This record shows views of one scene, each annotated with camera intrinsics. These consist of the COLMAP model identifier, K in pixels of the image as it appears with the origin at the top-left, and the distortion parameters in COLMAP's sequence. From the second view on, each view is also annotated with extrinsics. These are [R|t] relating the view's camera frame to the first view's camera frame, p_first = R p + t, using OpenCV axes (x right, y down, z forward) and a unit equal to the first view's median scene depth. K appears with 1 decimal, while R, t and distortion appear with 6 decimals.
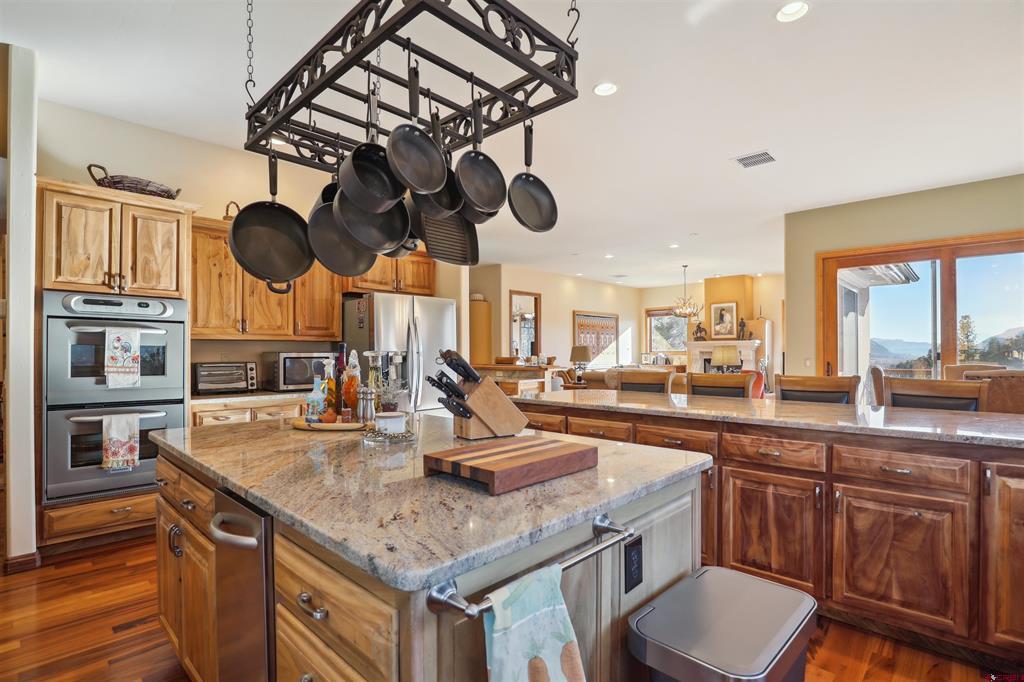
lens RADIAL K [[500.2, 0, 511.2], [0, 500.2, 347.1], [0, 0, 1]] dist [-0.034871, 0.008601]
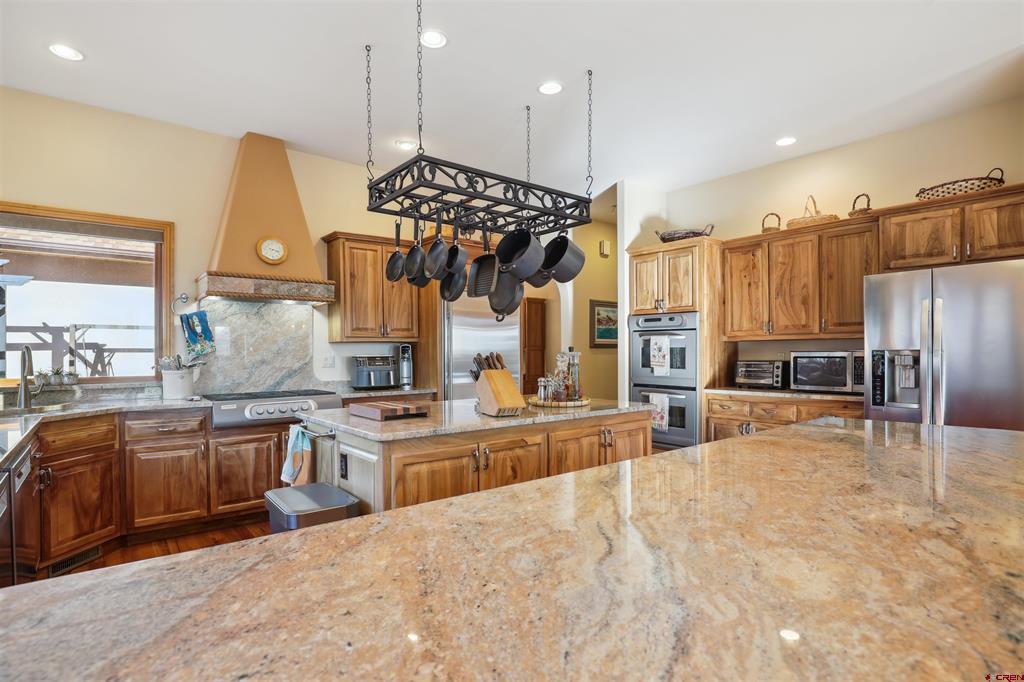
lens RADIAL K [[519.8, 0, 506.4], [0, 519.8, 345.9], [0, 0, 1]] dist [-0.023609, 0.000490]
pose [[-0.131877, -0.008928, -0.991226, 0.853127], [0.016036, 0.999809, -0.011139, 0.001958], [0.991136, -0.017364, -0.131709, 0.752491]]
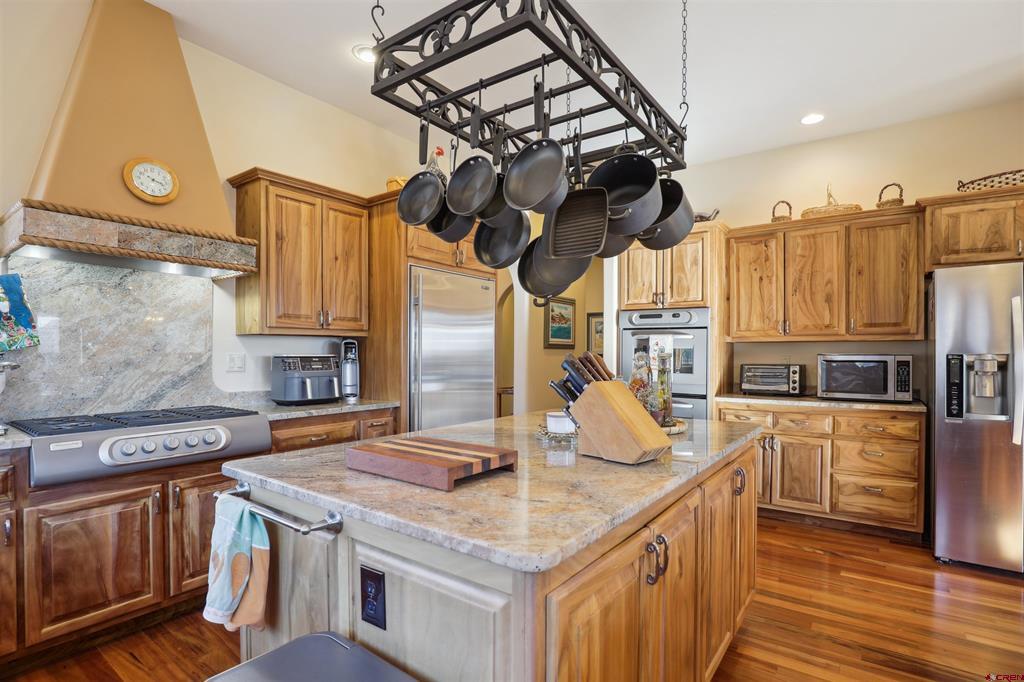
lens RADIAL K [[500.2, 0, 511.2], [0, 500.2, 347.1], [0, 0, 1]] dist [-0.034871, 0.008601]
pose [[0.125311, -0.008974, -0.992077, 0.457751], [0.005606, 0.999950, -0.008338, 0.001919], [0.992102, -0.004517, 0.125355, 0.453106]]
